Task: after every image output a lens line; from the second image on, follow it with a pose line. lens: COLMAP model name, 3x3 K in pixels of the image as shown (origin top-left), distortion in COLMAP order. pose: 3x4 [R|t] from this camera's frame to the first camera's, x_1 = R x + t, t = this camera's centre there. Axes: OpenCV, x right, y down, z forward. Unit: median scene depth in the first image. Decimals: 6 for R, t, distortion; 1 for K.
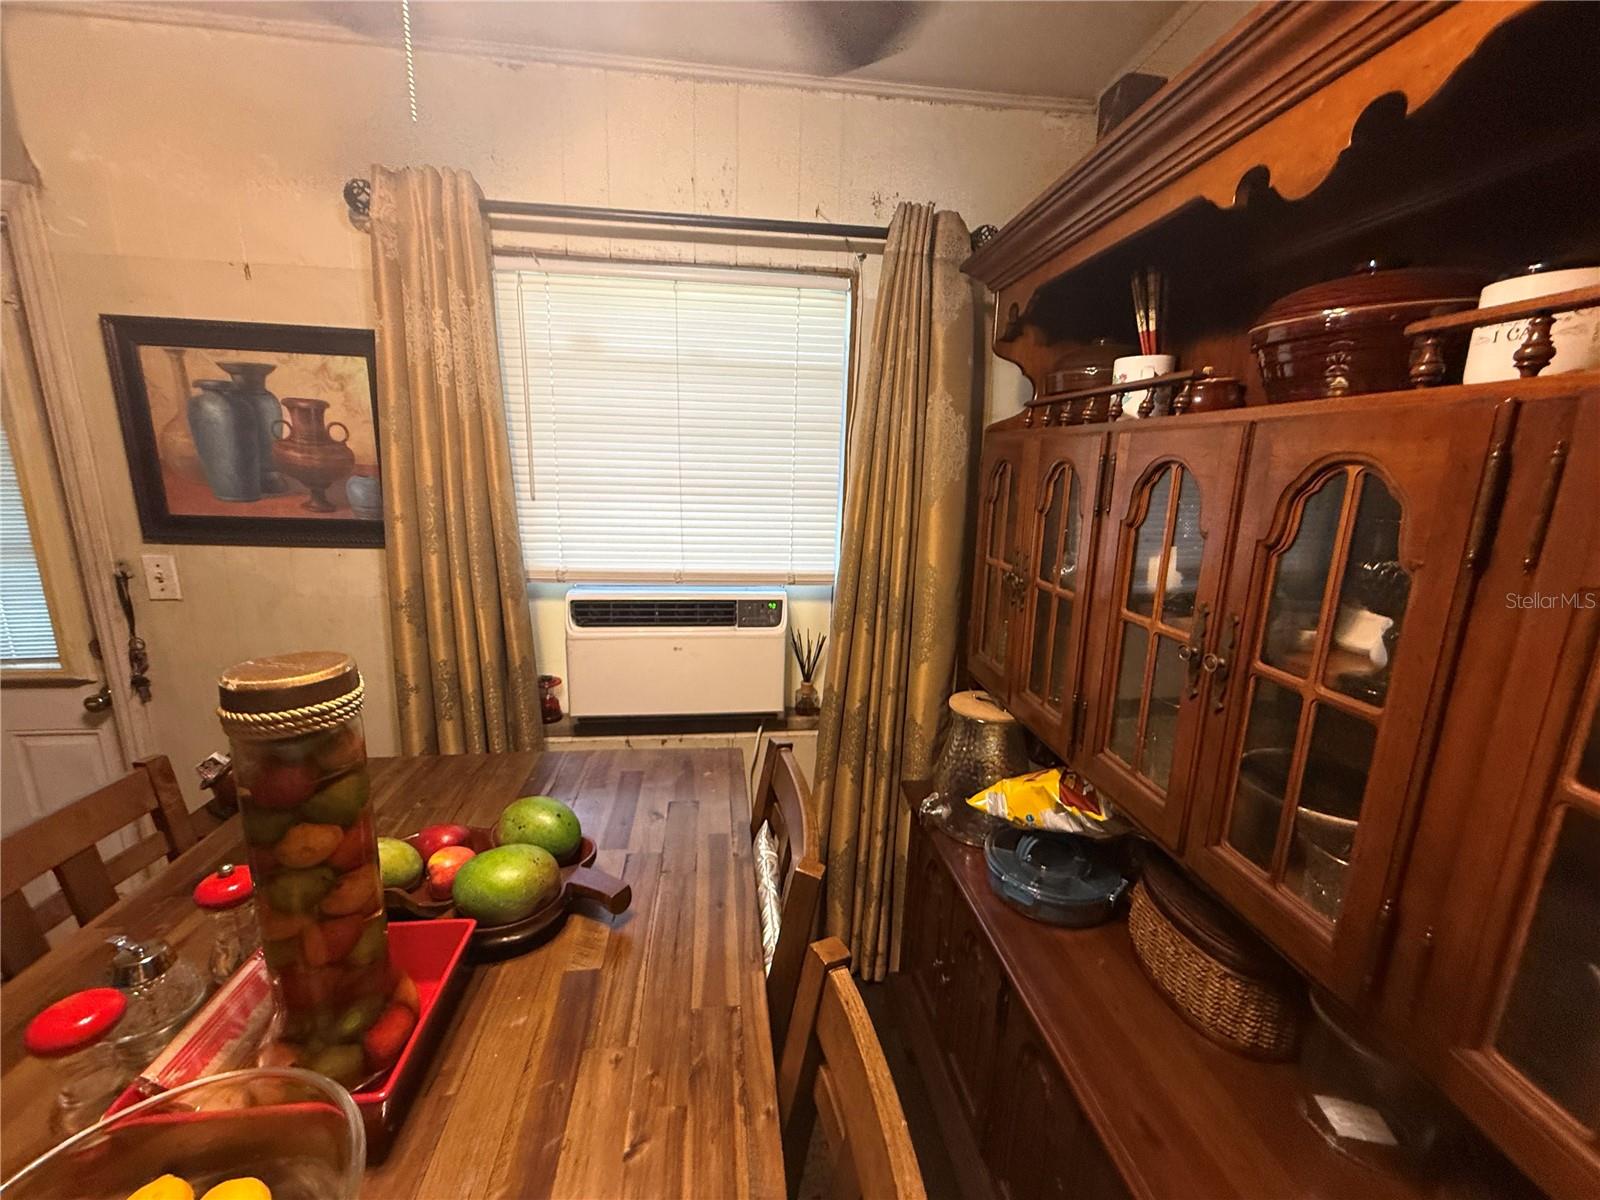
lens RADIAL K [[634.9, 0, 799.4], [0, 634.9, 599.8], [0, 0, 1]] dist [-0.001708, -0.000083]
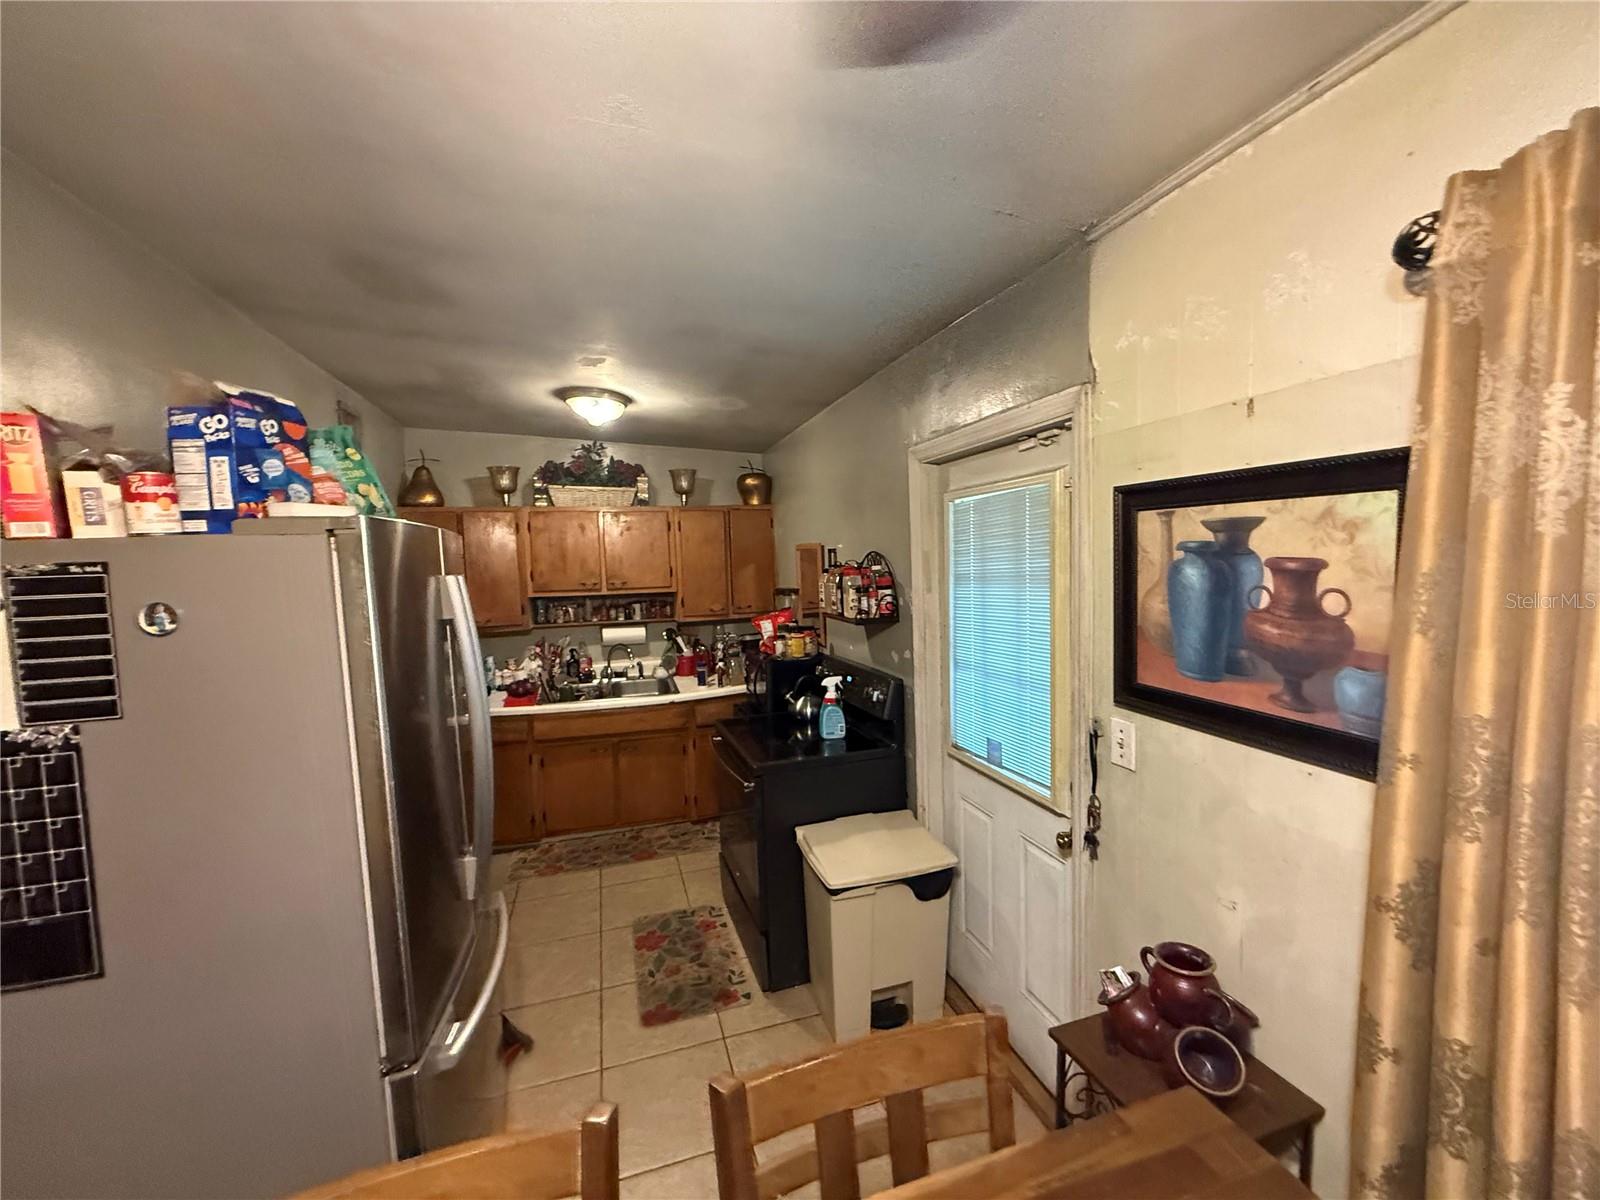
lens RADIAL K [[634.9, 0, 795.6], [0, 634.9, 600.5], [0, 0, 1]] dist [-0.001708, -0.000083]
pose [[0.173649, 0.033768, -0.984228, -0.163322], [-0.178799, 0.983883, 0.002211, -0.168776], [0.968440, 0.175595, 0.176889, 0.328072]]
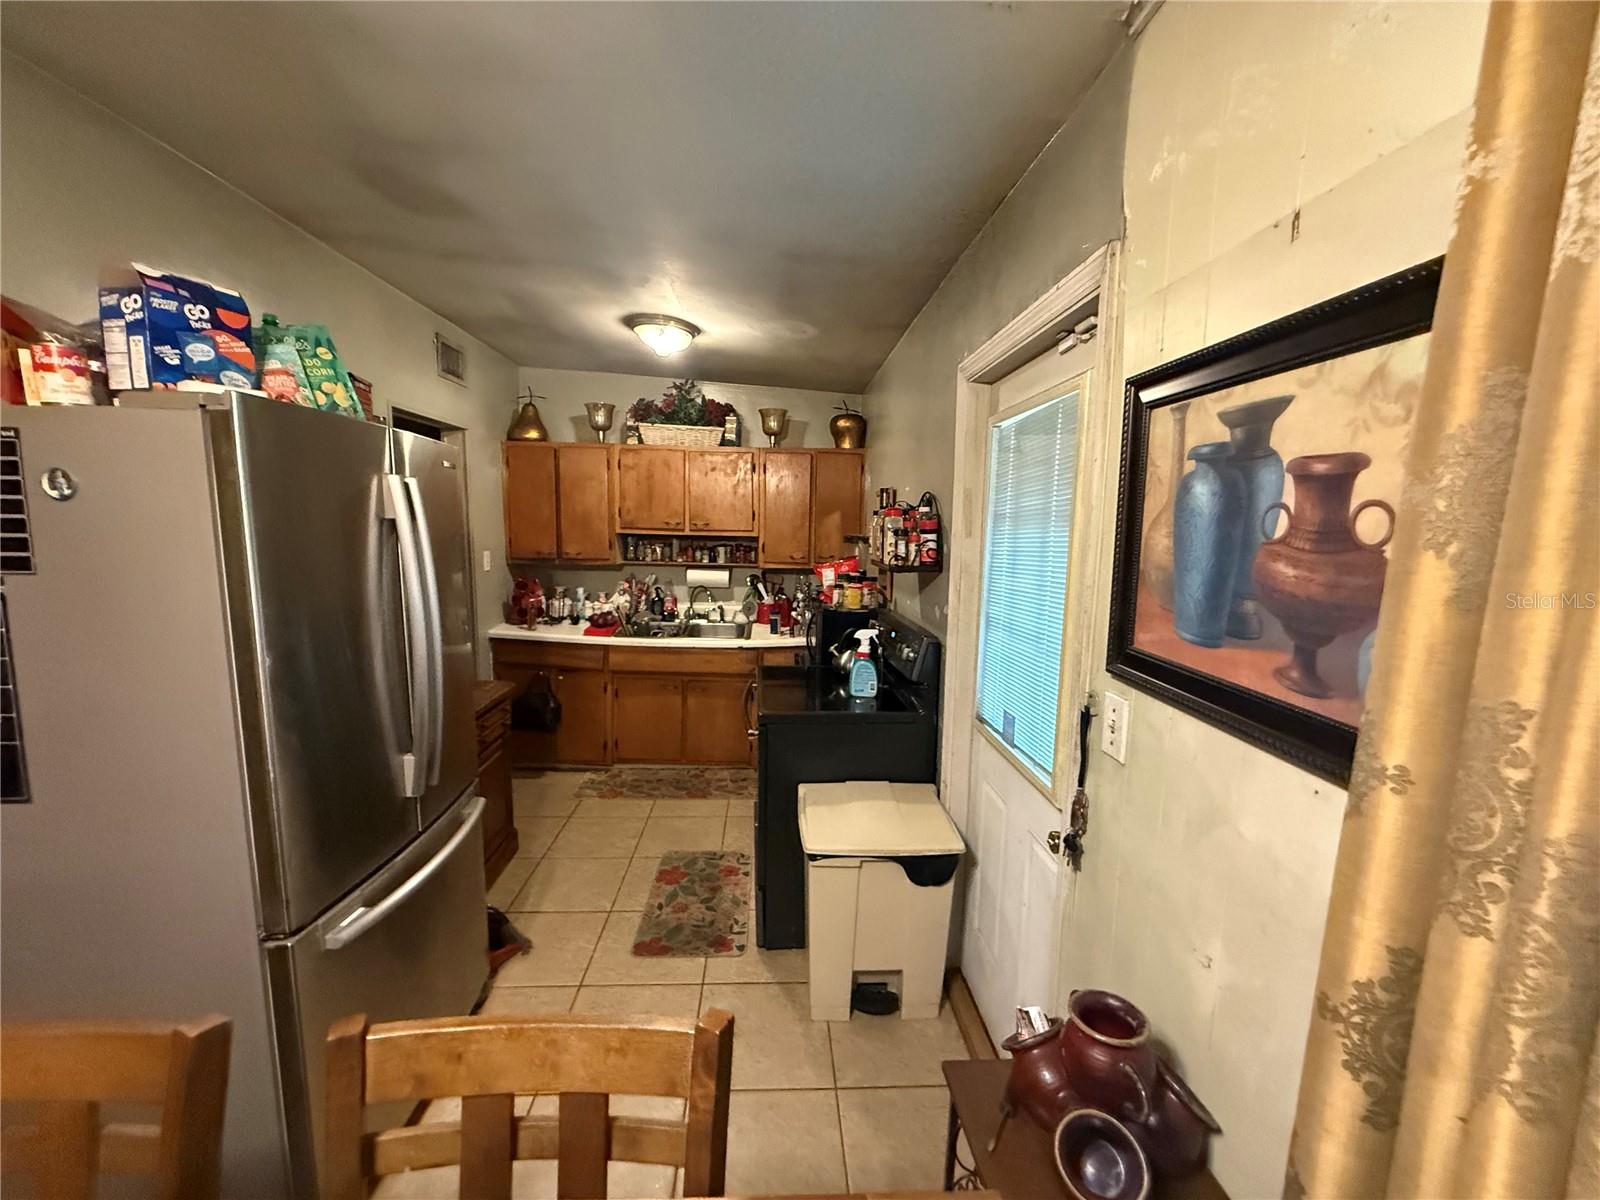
lens RADIAL K [[634.9, 0, 798.7], [0, 634.9, 601.5], [0, 0, 1]] dist [-0.001708, -0.000083]
pose [[-0.078426, 0.092407, -0.992628, -0.284585], [-0.236044, 0.965661, 0.108546, -0.174343], [0.968572, 0.242817, -0.053920, 0.683736]]
